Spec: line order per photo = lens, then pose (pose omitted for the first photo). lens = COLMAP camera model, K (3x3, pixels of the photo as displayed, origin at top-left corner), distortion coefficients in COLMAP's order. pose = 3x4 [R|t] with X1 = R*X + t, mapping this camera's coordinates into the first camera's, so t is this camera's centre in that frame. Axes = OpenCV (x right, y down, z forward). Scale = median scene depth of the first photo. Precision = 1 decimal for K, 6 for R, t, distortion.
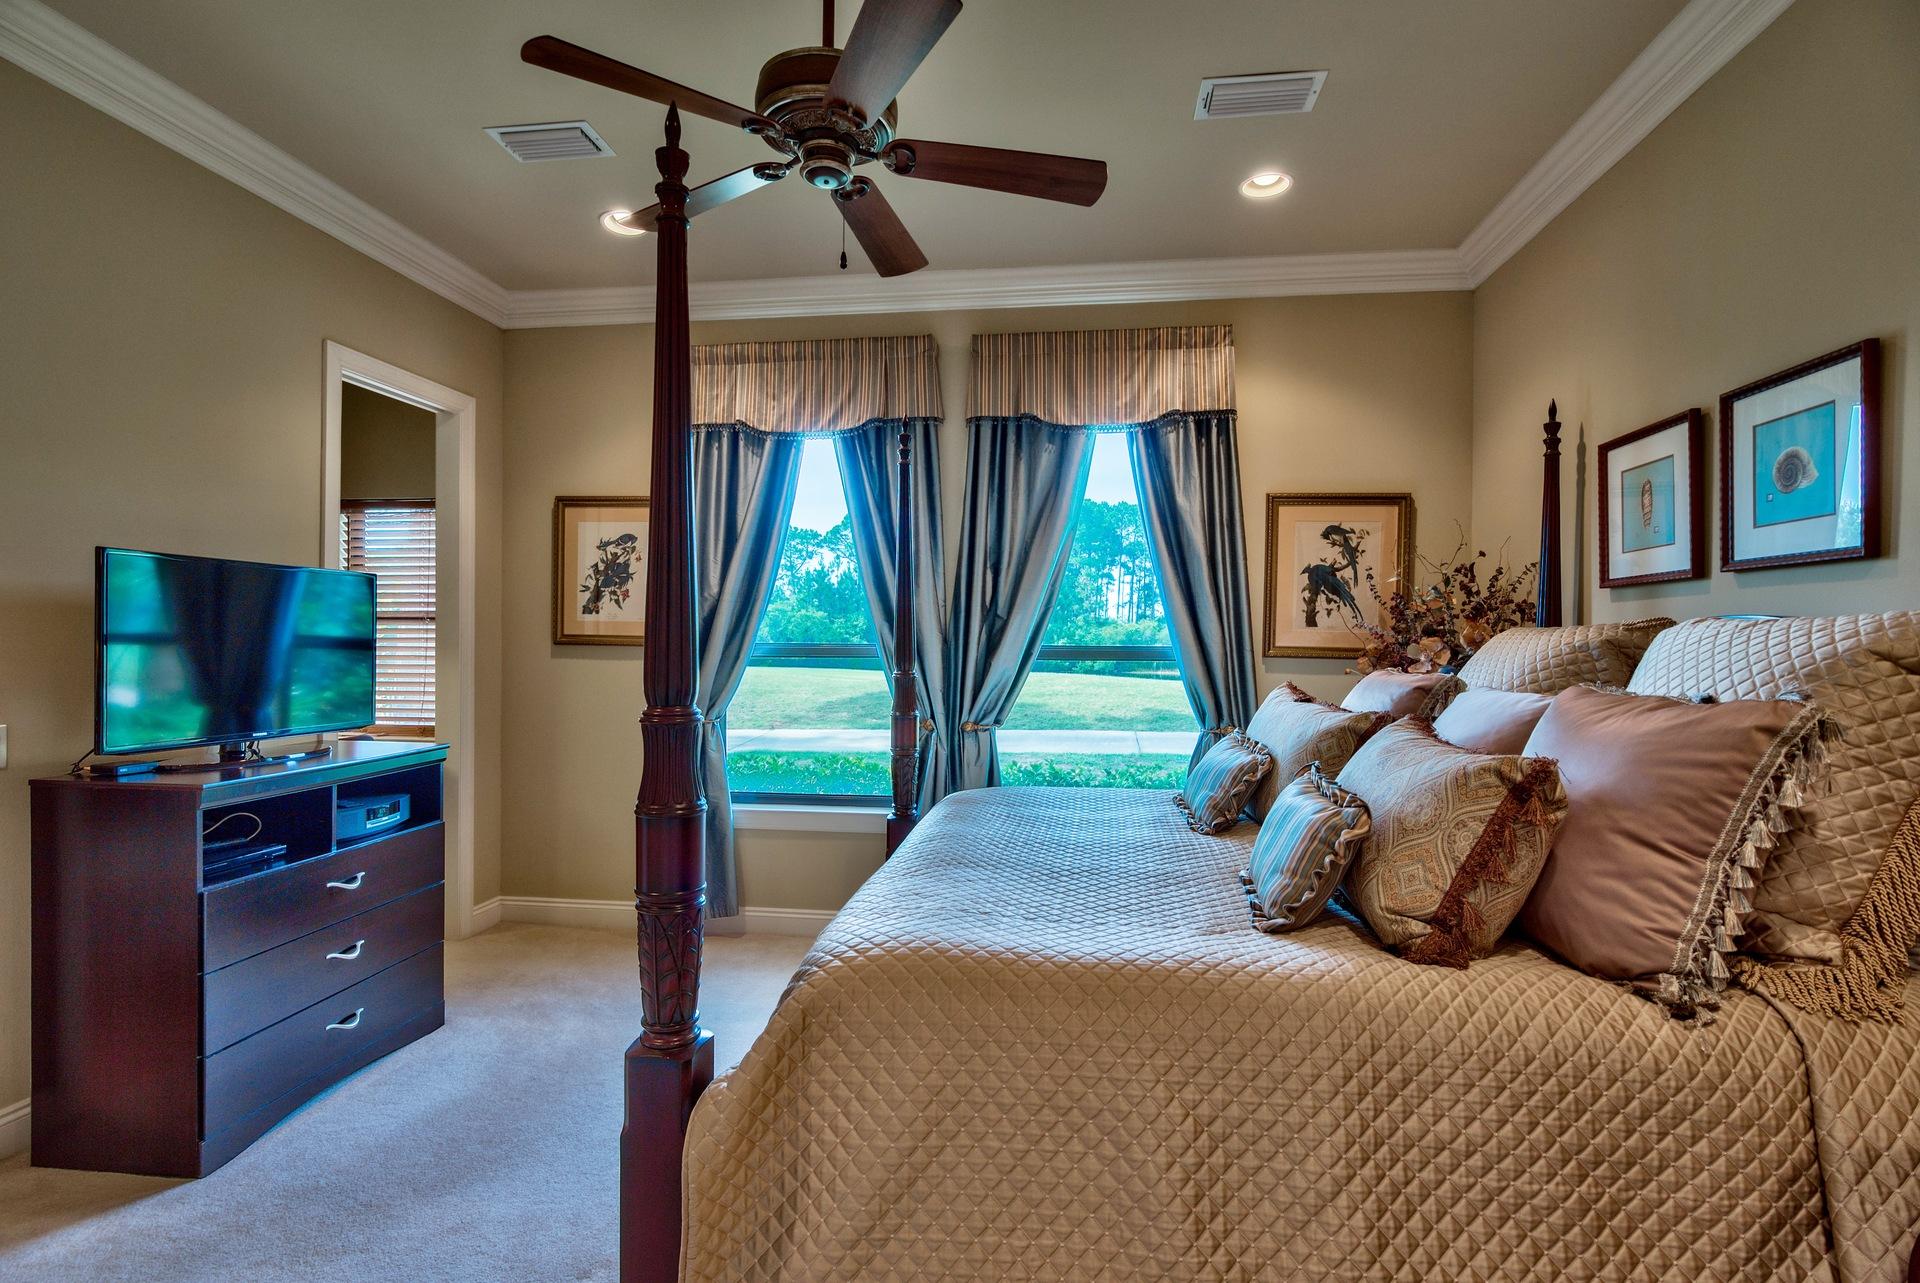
lens RADIAL K [[943.9, 0, 967.8], [0, 943.9, 643.9], [0, 0, 1]] dist [-0.002717, 0.001154]
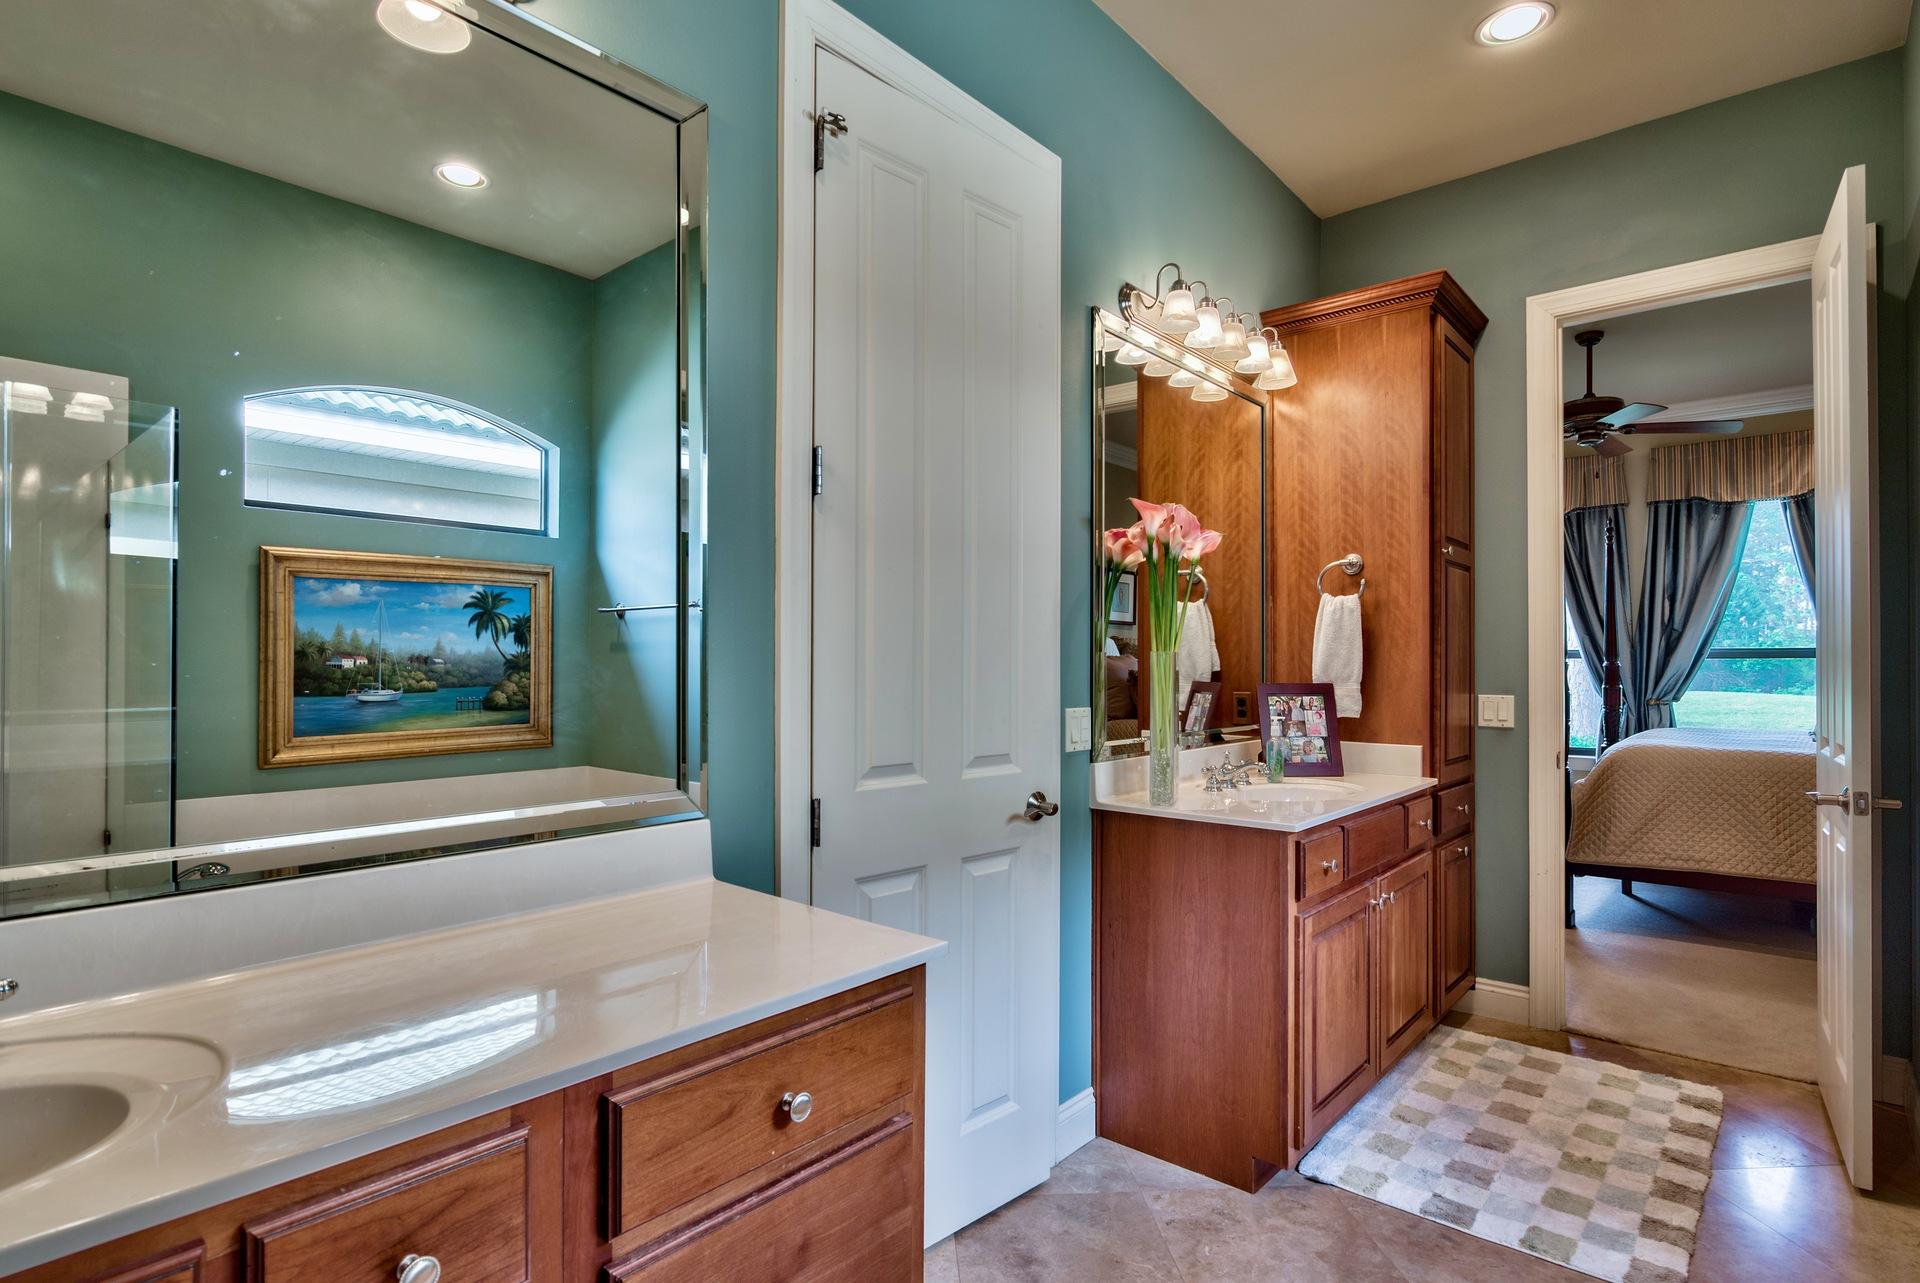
lens RADIAL K [[943.9, 0, 976.9], [0, 943.9, 652.8], [0, 0, 1]] dist [-0.002717, 0.001154]
pose [[0.832690, -0.013195, -0.553582, -0.064990], [0.004561, 0.999846, -0.016970, 0.029648], [0.553721, 0.011606, 0.832621, -0.909307]]
